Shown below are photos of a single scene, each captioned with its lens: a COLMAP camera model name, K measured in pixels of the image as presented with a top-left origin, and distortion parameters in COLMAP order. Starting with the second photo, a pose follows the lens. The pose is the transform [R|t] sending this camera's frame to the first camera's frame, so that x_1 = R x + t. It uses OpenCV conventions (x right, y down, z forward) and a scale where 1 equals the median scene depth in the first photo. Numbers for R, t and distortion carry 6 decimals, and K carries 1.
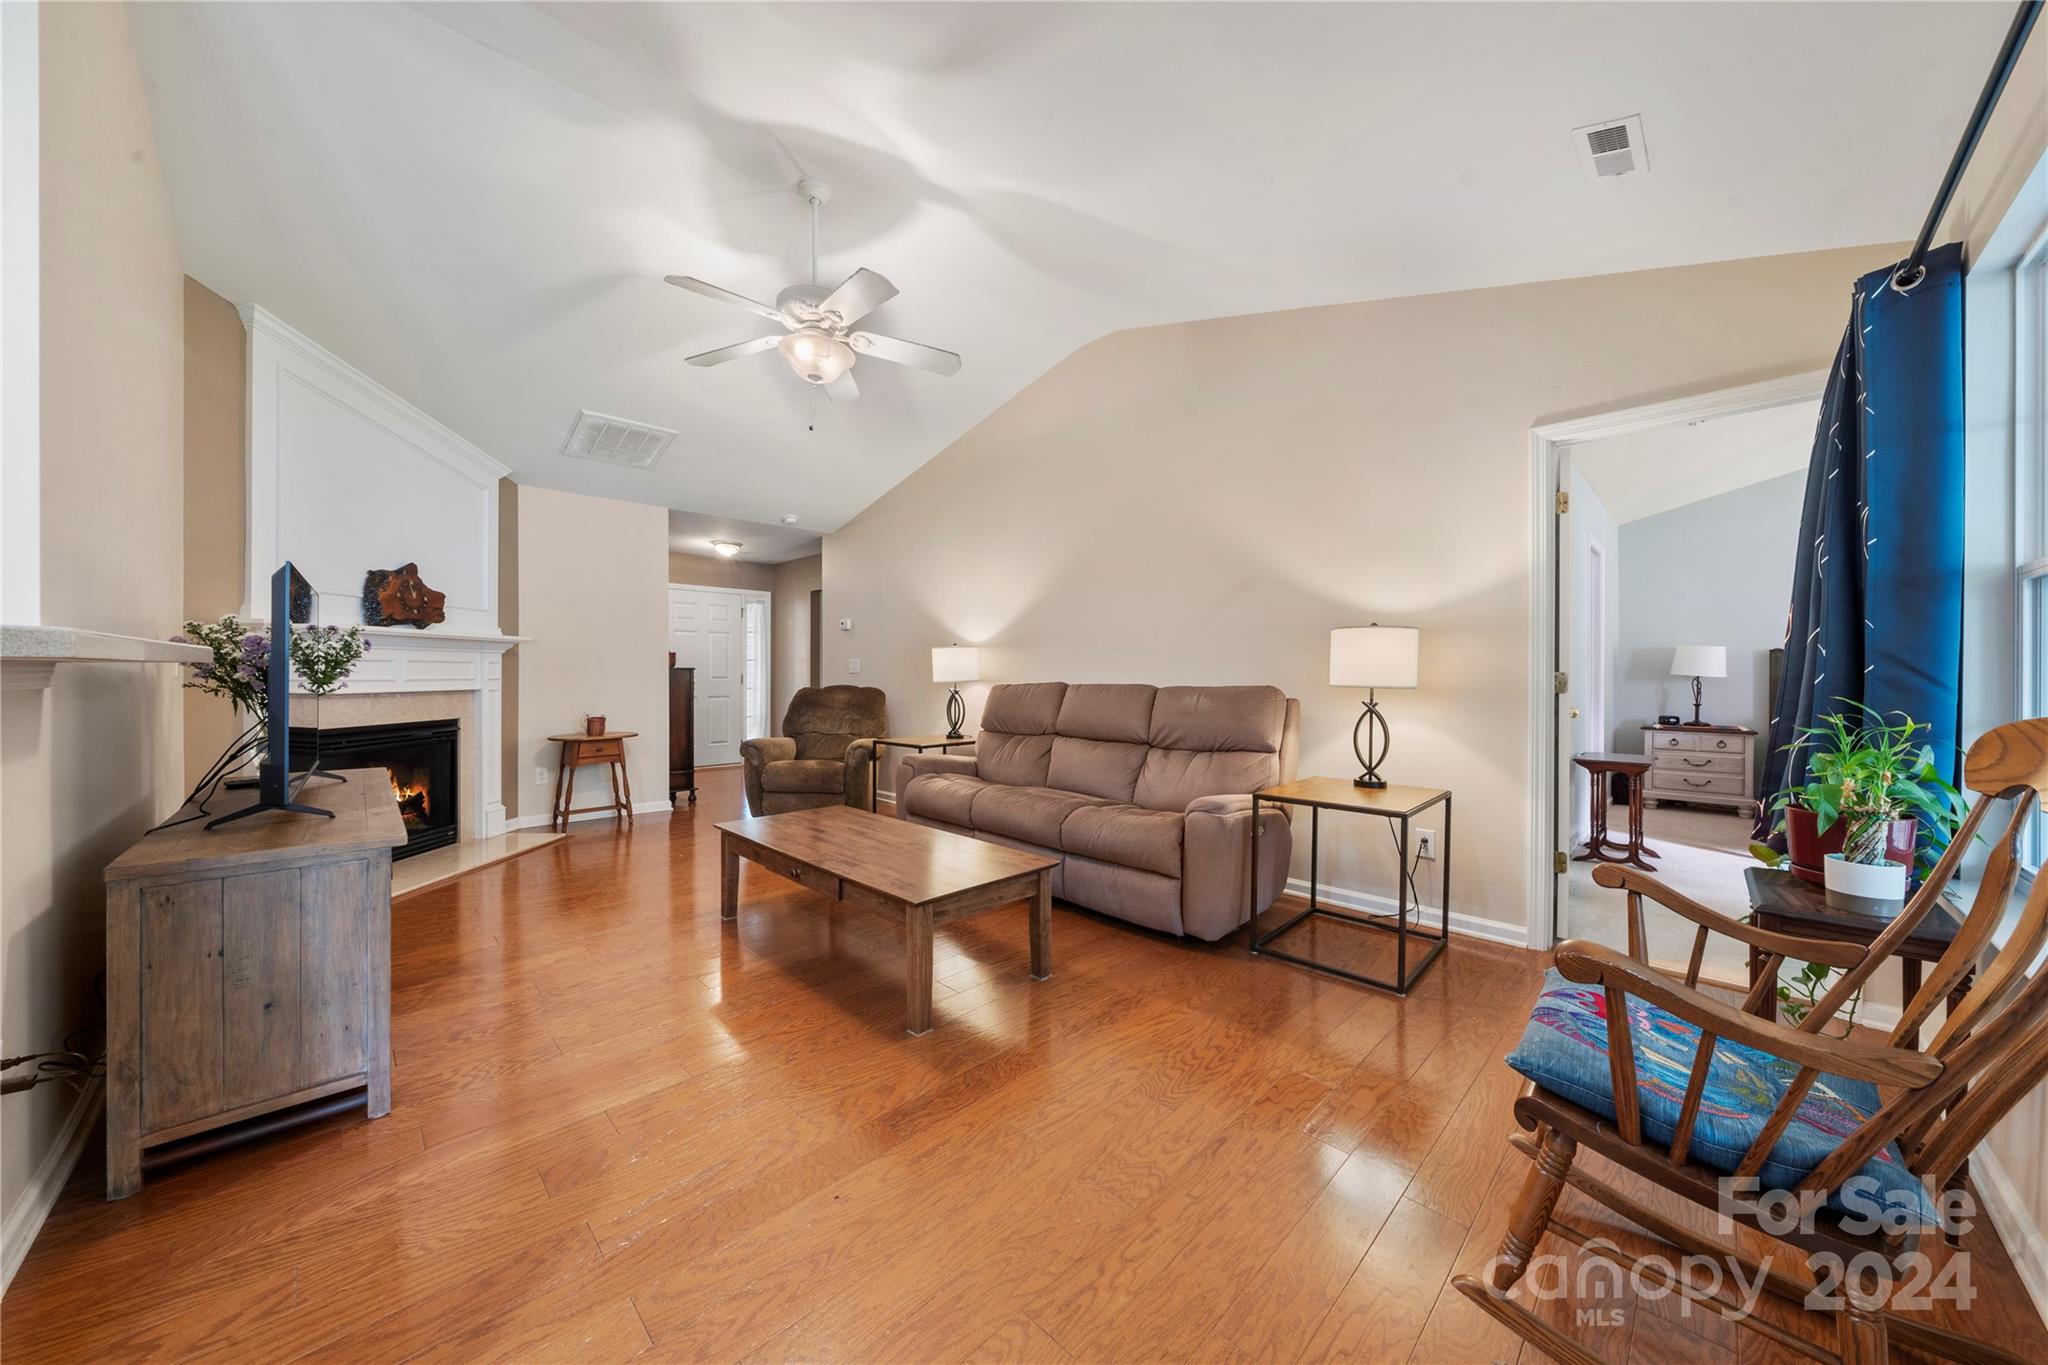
lens RADIAL K [[694.7, 0, 1024.7], [0, 694.7, 677.2], [0, 0, 1]] dist [-0.000626, -0.000075]
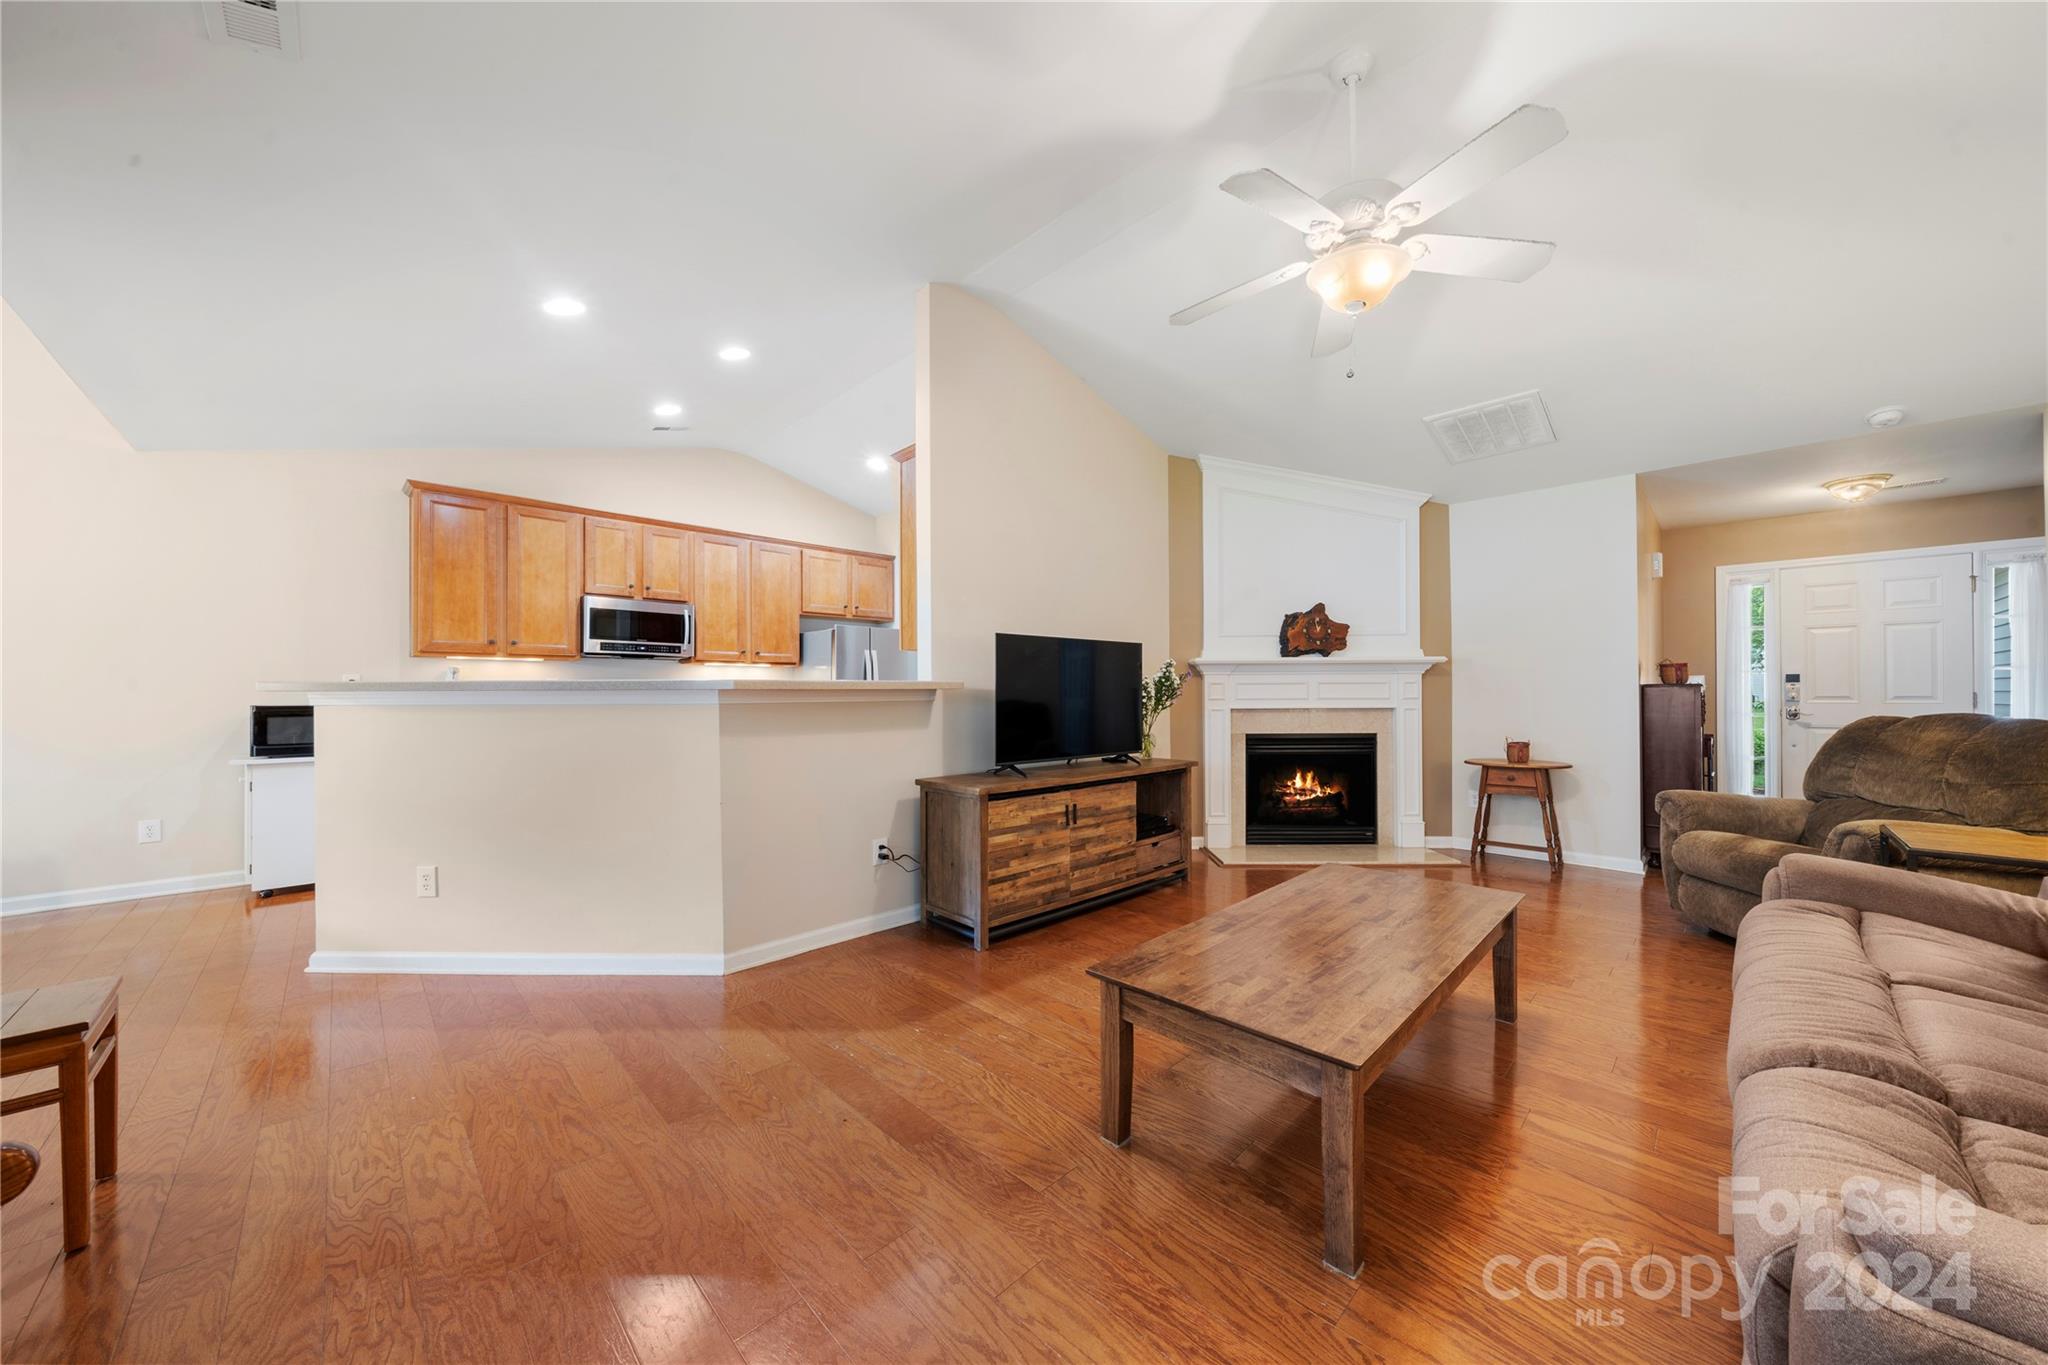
lens RADIAL K [[702.1, 0, 1024.7], [0, 702.1, 692.2], [0, 0, 1]] dist [-0.000458, -0.000033]
pose [[0.001618, -0.004405, -0.999989, 0.318122], [-0.001711, 0.999989, -0.004408, -0.000881], [0.999997, 0.001718, 0.001610, 0.429858]]
